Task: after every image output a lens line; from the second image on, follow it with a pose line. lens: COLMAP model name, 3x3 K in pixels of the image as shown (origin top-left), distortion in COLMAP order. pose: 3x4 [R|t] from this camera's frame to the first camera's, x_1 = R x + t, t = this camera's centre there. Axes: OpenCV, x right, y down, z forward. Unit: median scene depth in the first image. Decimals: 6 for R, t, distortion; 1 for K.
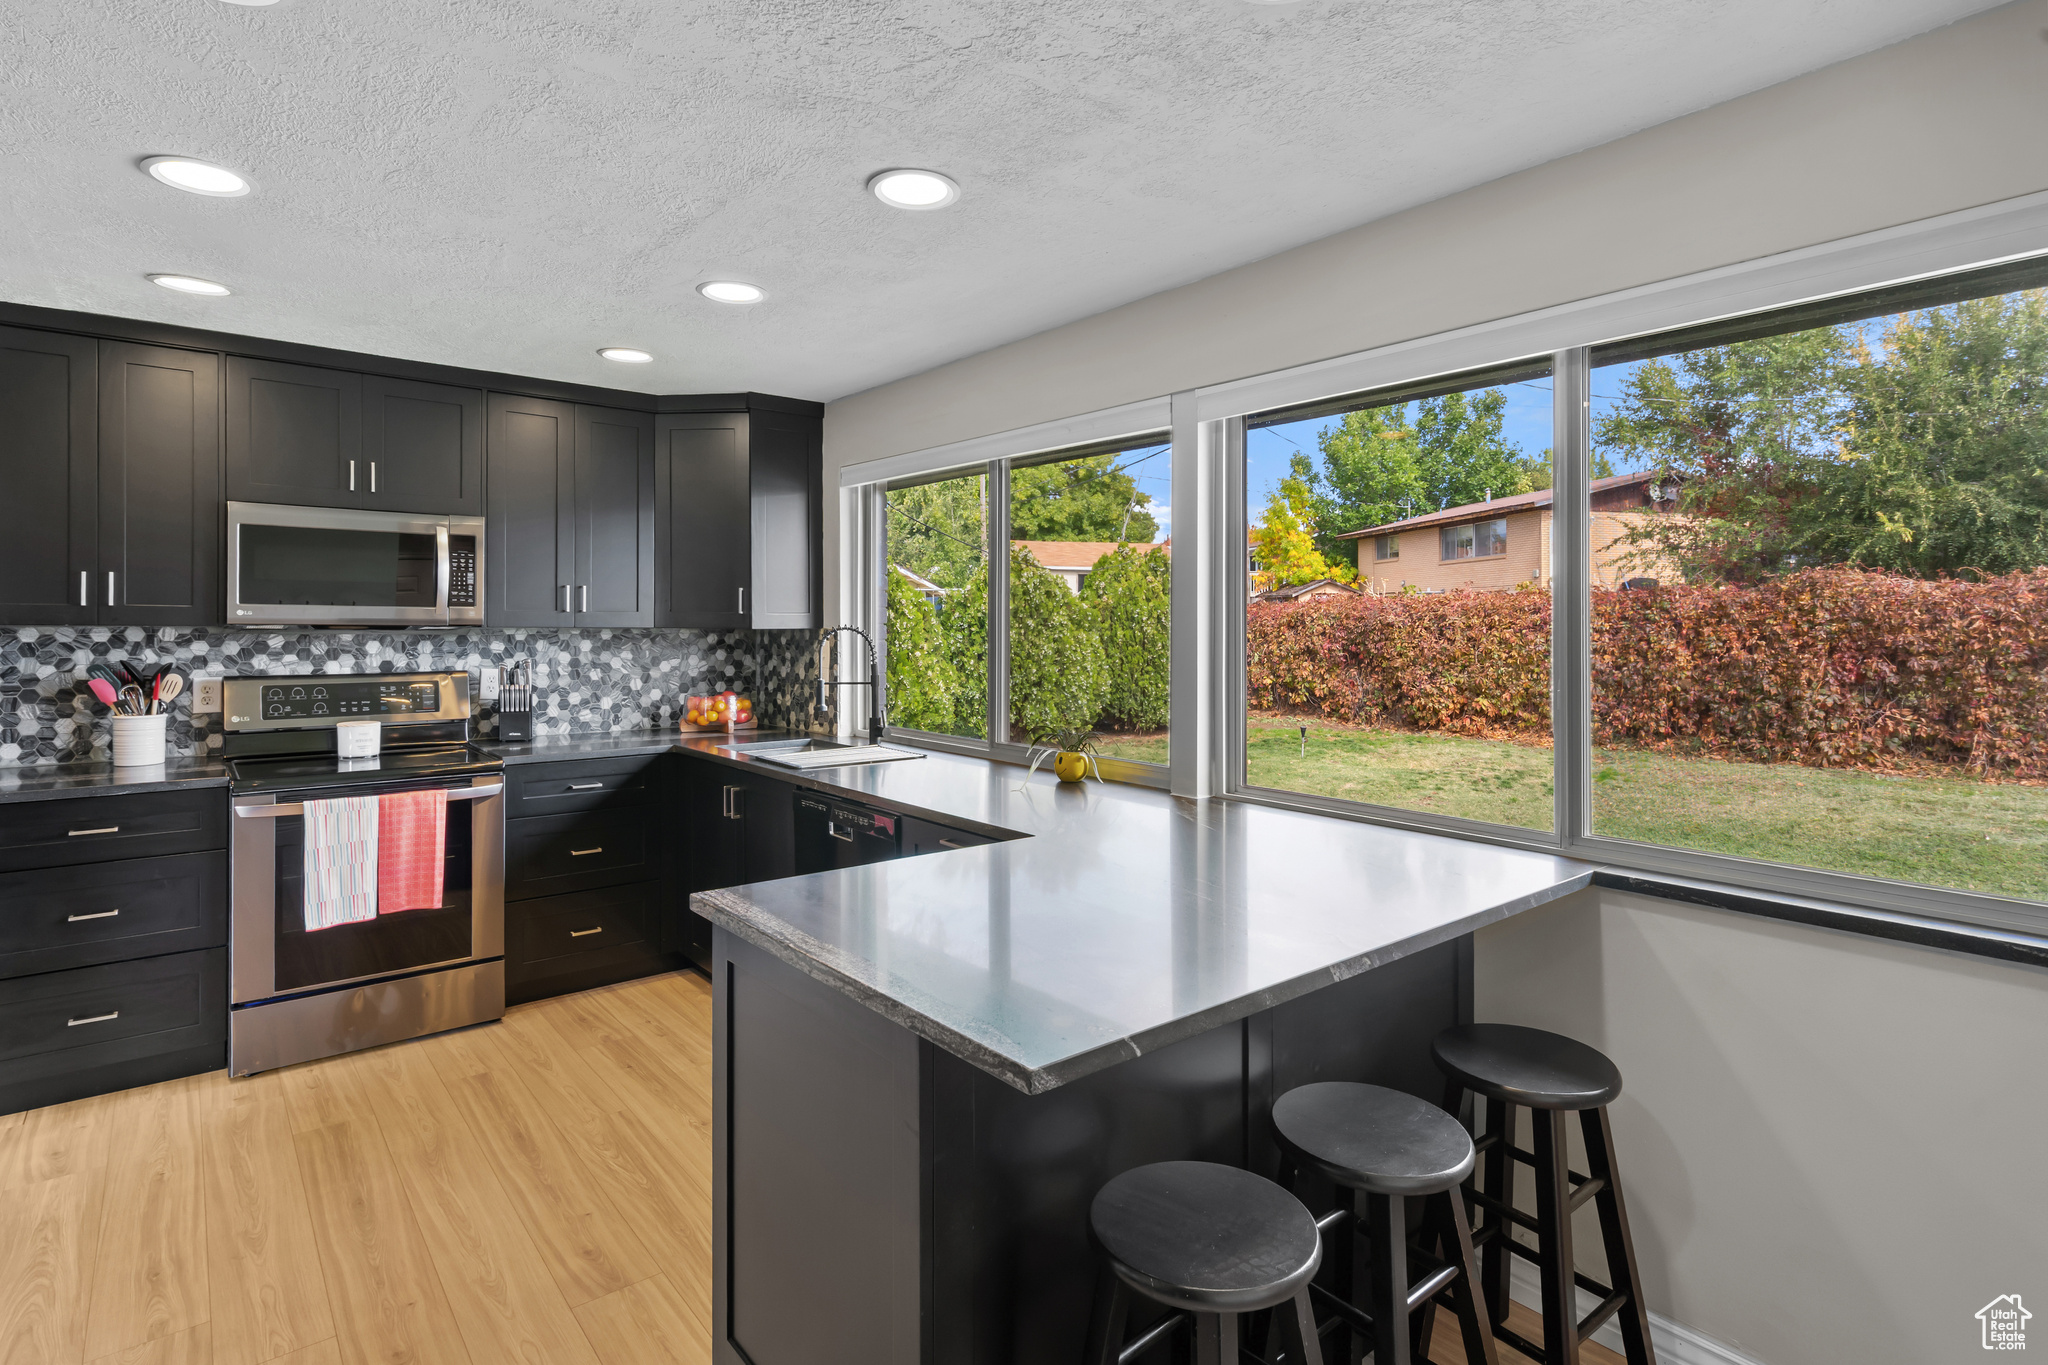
lens RADIAL K [[1027.5, 0, 1026.5], [0, 1027.5, 641.5], [0, 0, 1]] dist [0.004203, 0.000724]
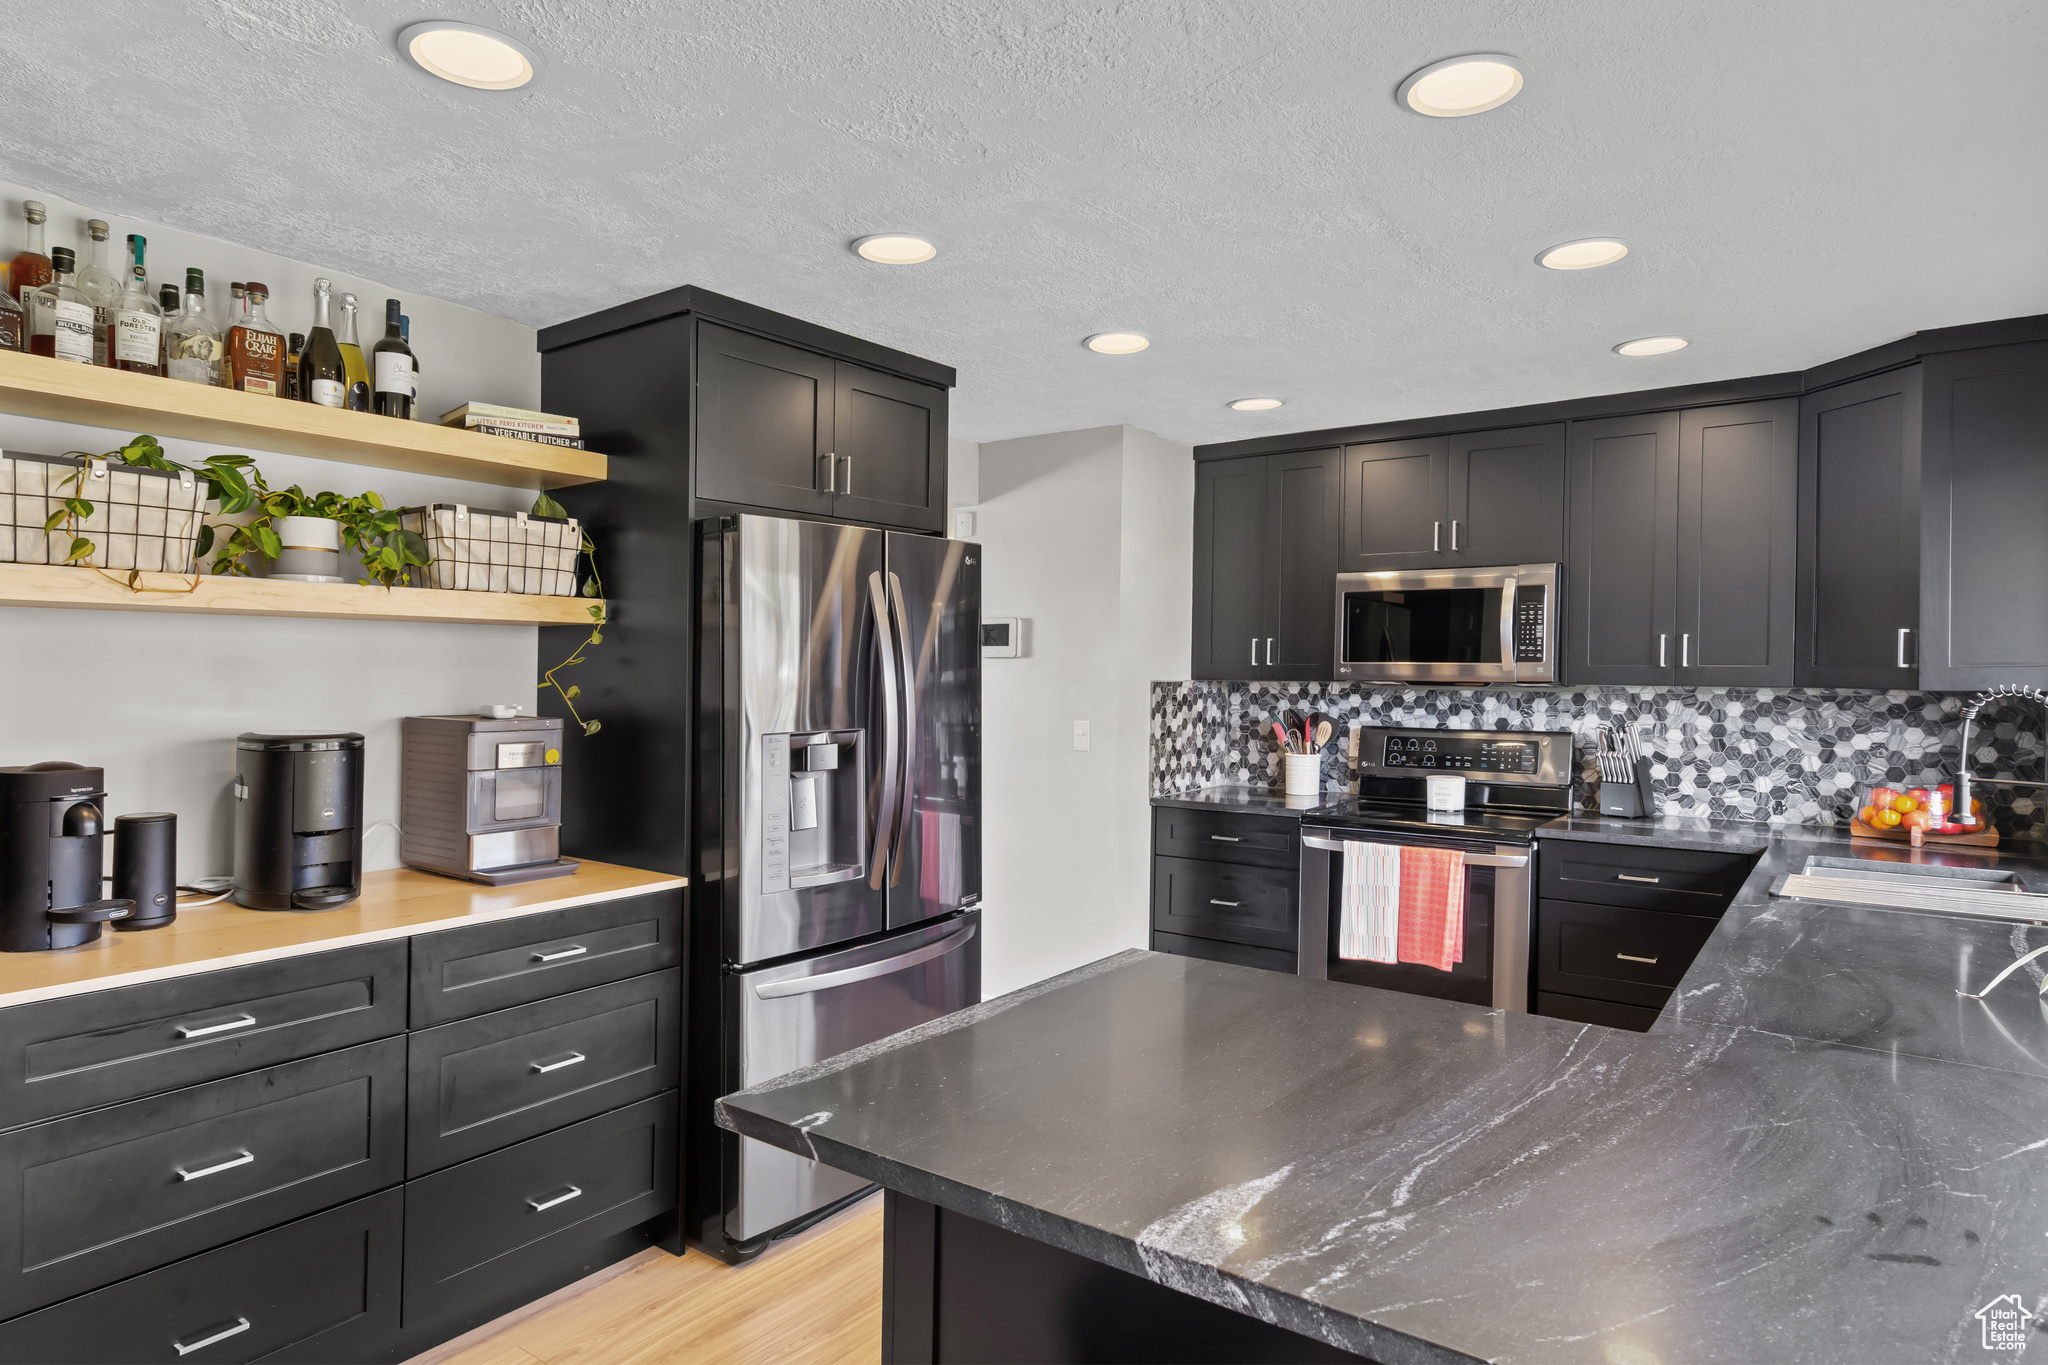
lens RADIAL K [[1154.5, 0, 1024.0], [0, 1154.5, 682.5], [0, 0, 1]] dist [0.002219, 0.000643]
pose [[0.254347, 0.003541, -0.967107, 0.341271], [-0.022367, 0.999747, -0.002222, -0.002644], [0.966854, 0.022196, 0.254362, 0.293233]]
